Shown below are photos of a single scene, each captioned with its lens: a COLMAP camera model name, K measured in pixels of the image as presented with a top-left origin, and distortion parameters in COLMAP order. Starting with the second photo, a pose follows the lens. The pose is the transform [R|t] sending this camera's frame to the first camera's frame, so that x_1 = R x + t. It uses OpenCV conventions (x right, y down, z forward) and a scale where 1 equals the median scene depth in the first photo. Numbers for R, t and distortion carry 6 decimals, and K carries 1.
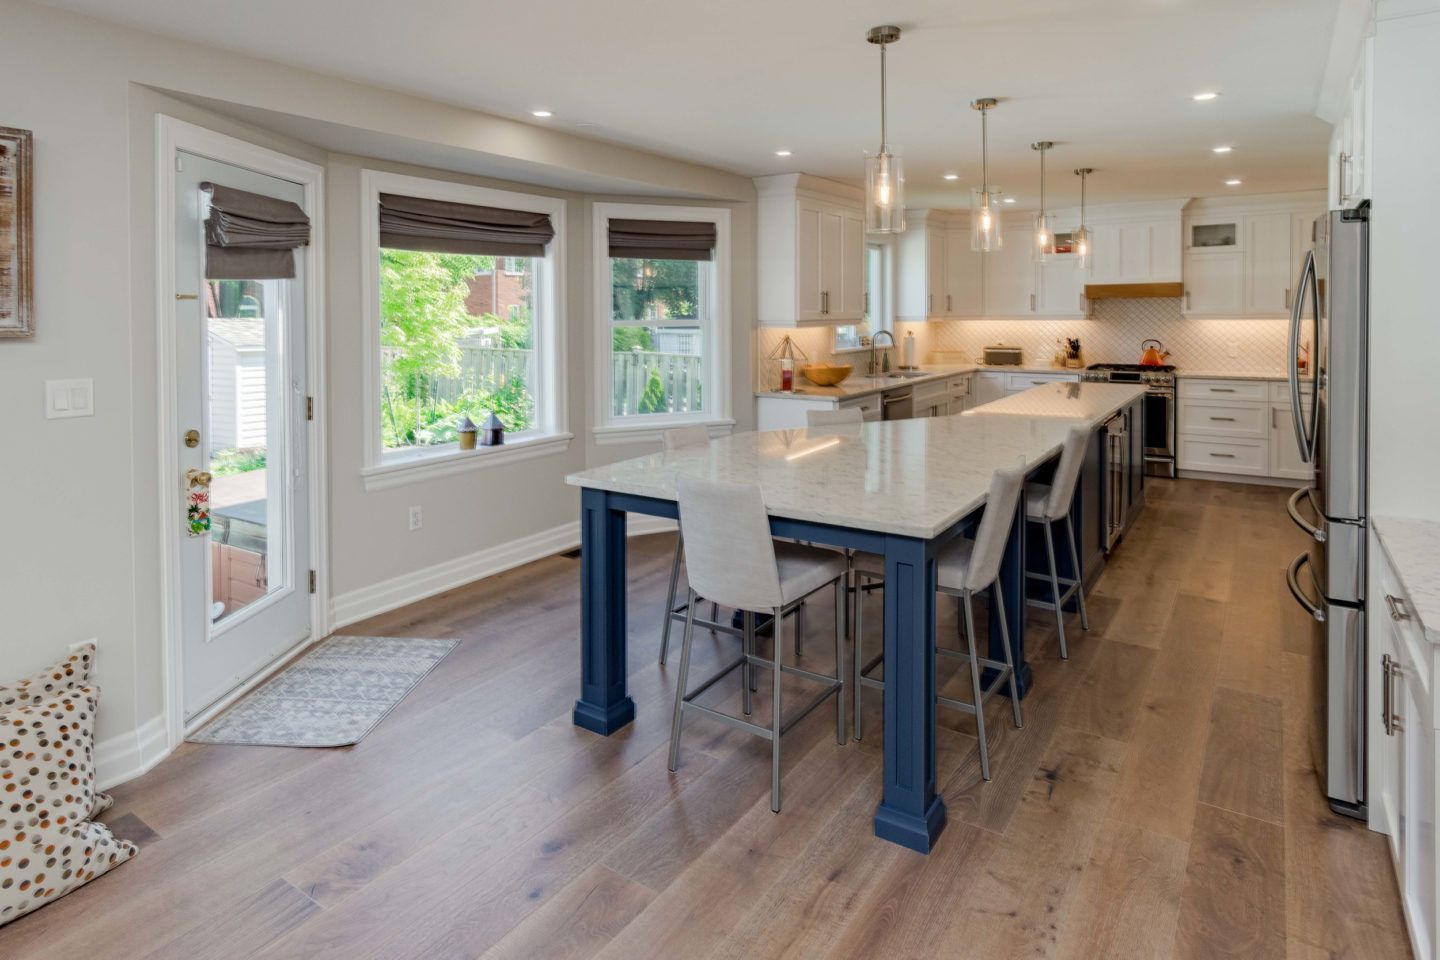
lens RADIAL K [[804.0, 0, 724.7], [0, 804.0, 323.9], [0, 0, 1]] dist [0.002100, 0.000562]
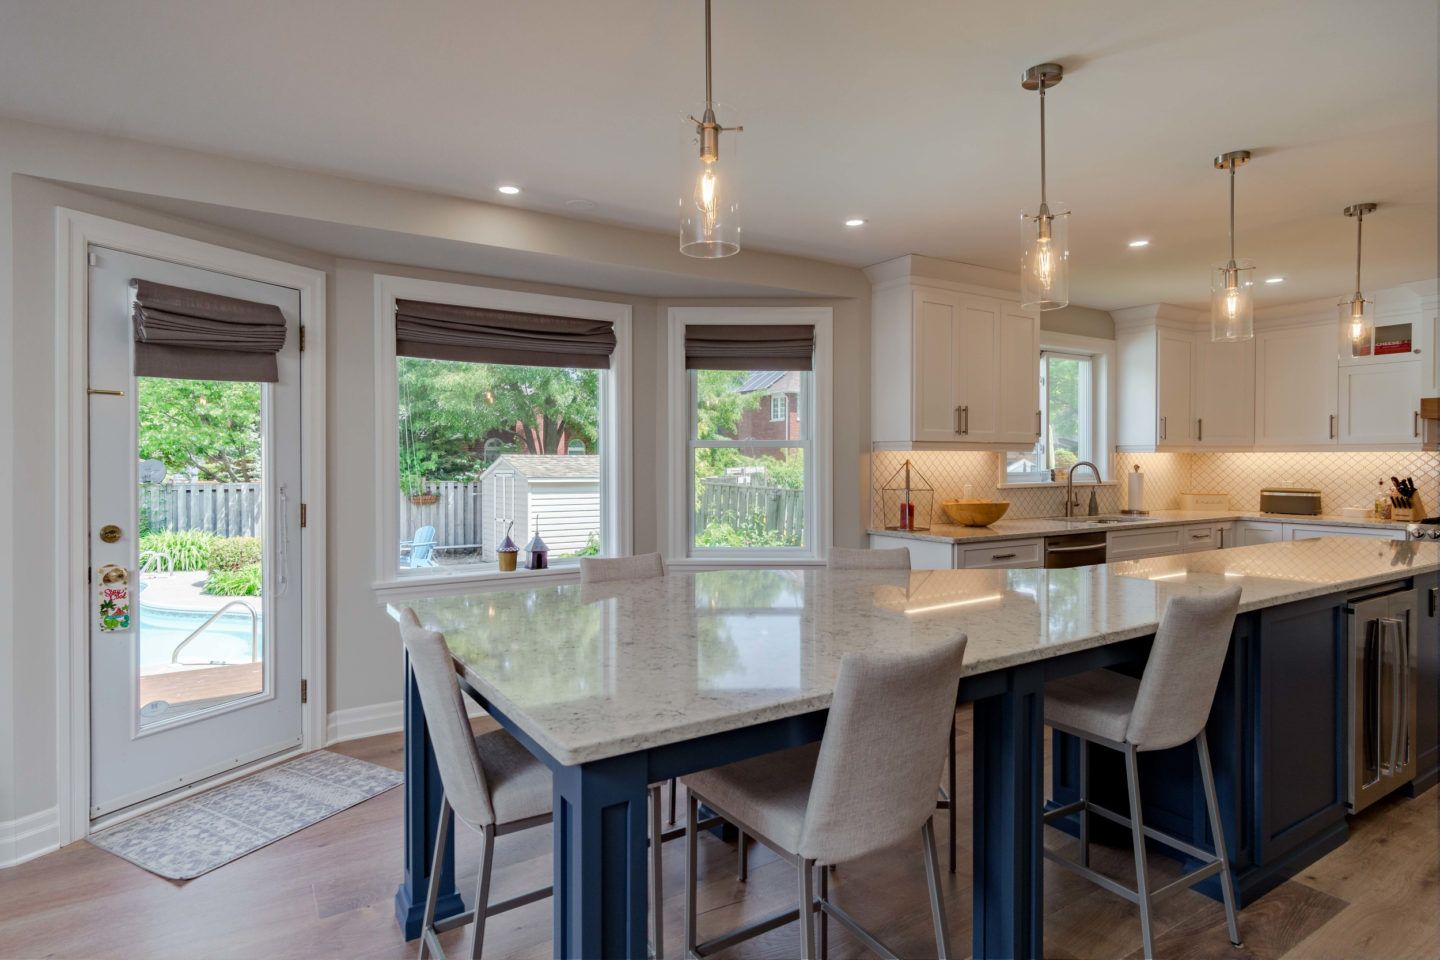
lens RADIAL K [[763.3, 0, 719.8], [0, 763.3, 466.4], [0, 0, 1]] dist [0.005234, 0.001742]
pose [[0.917346, 0.012624, -0.397889, 0.210041], [-0.015182, 0.999879, -0.003279, 0.025559], [0.397800, 0.009049, 0.917427, 0.219159]]
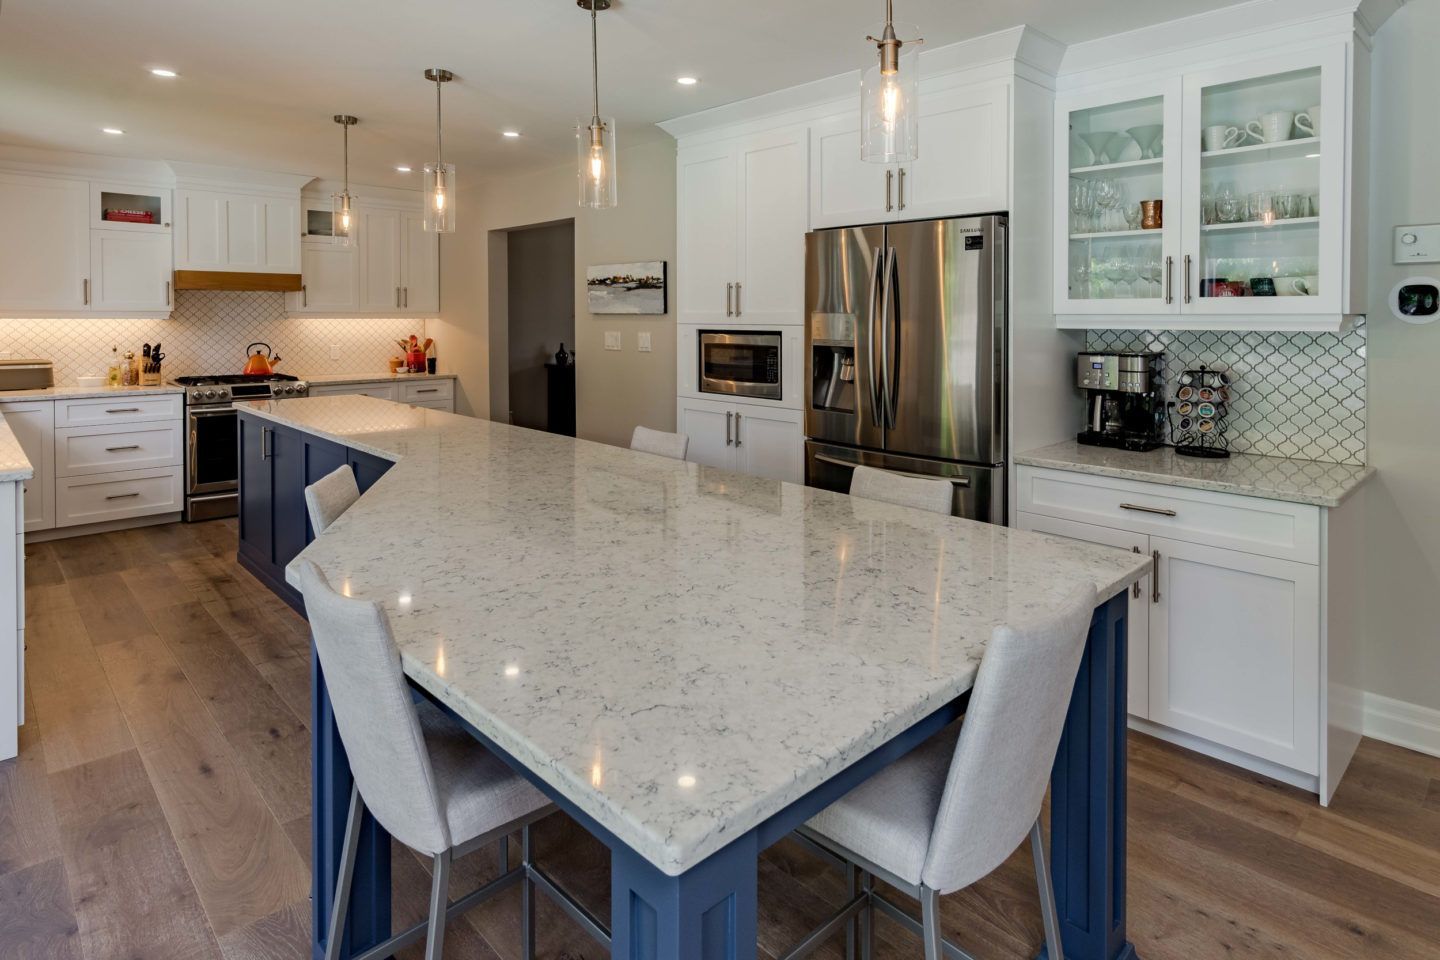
lens RADIAL K [[816.5, 0, 721.8], [0, 816.5, 332.3], [0, 0, 1]] dist [0.003431, 0.002362]
pose [[0.206750, -0.007168, 0.978368, -0.233247], [0.010491, 0.999932, 0.005109, 0.012293], [-0.978338, 0.009208, 0.206811, 0.465873]]
